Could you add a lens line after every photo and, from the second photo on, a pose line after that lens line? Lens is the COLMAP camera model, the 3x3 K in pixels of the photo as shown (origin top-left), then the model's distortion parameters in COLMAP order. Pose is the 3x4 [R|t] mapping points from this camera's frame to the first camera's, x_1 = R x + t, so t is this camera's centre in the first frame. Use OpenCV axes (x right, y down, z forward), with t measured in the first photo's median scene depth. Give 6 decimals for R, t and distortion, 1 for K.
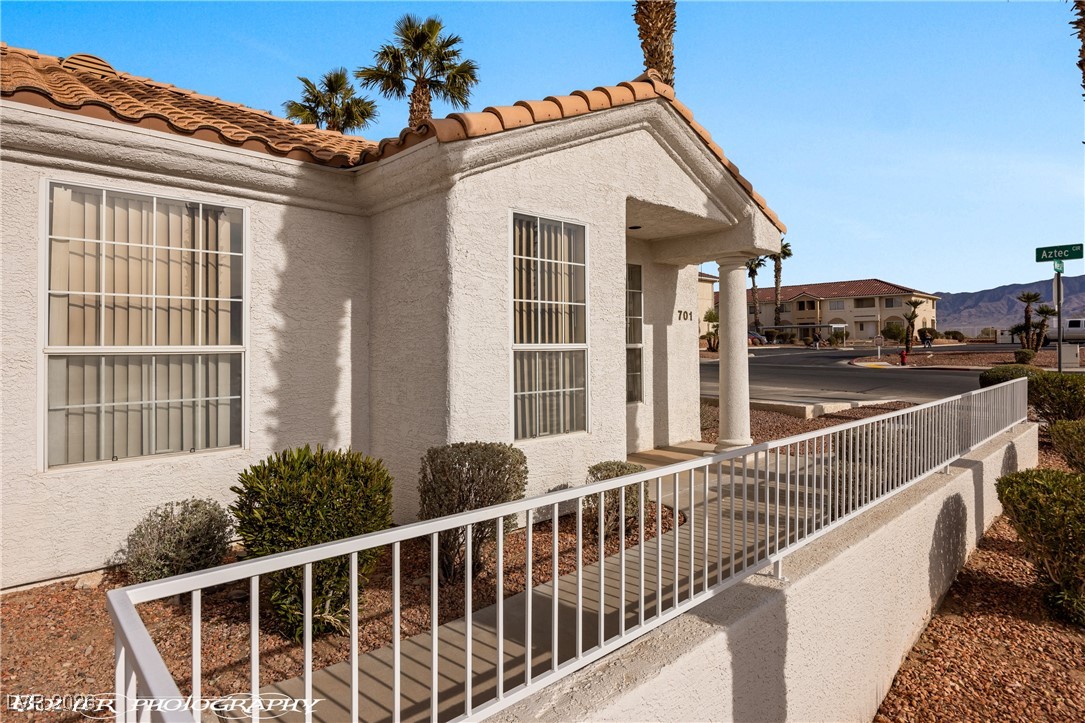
lens RADIAL K [[590.0, 0, 542.8], [0, 590.0, 342.6], [0, 0, 1]] dist [-0.003825, -0.000298]
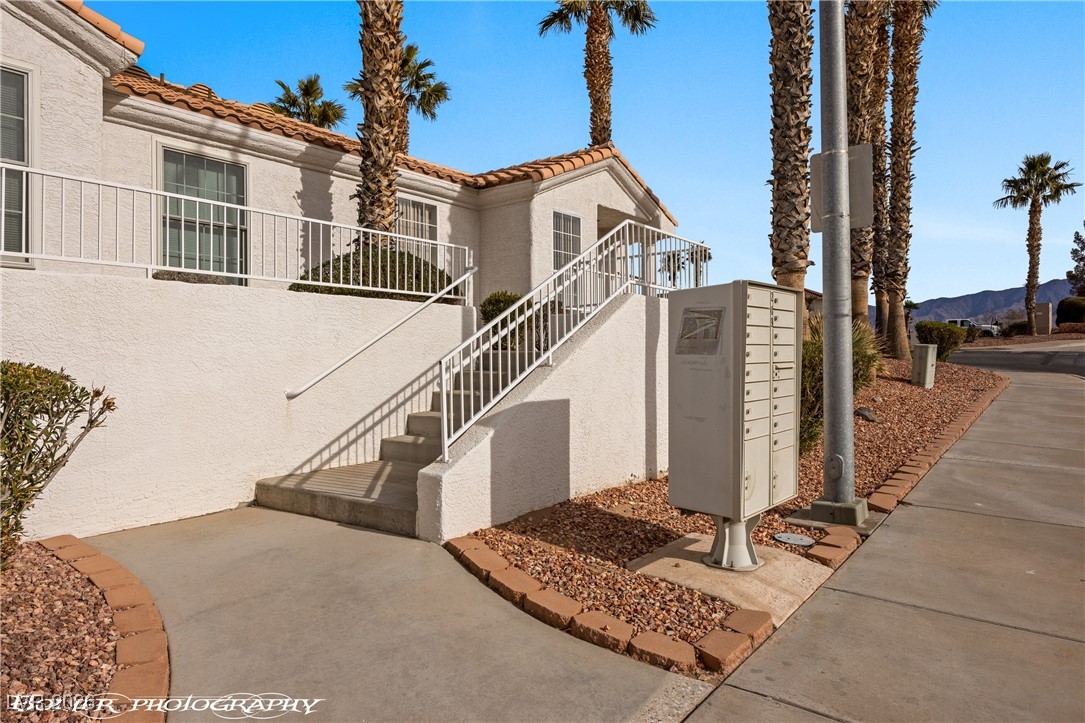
lens RADIAL K [[661.6, 0, 542.5], [0, 661.6, 361.5], [0, 0, 1]] dist [0.002747, 0.000209]
pose [[0.989748, -0.002979, 0.142791, -0.341129], [0.001708, 0.999958, 0.009021, 0.248443], [-0.142812, -0.008684, 0.989712, -1.125604]]
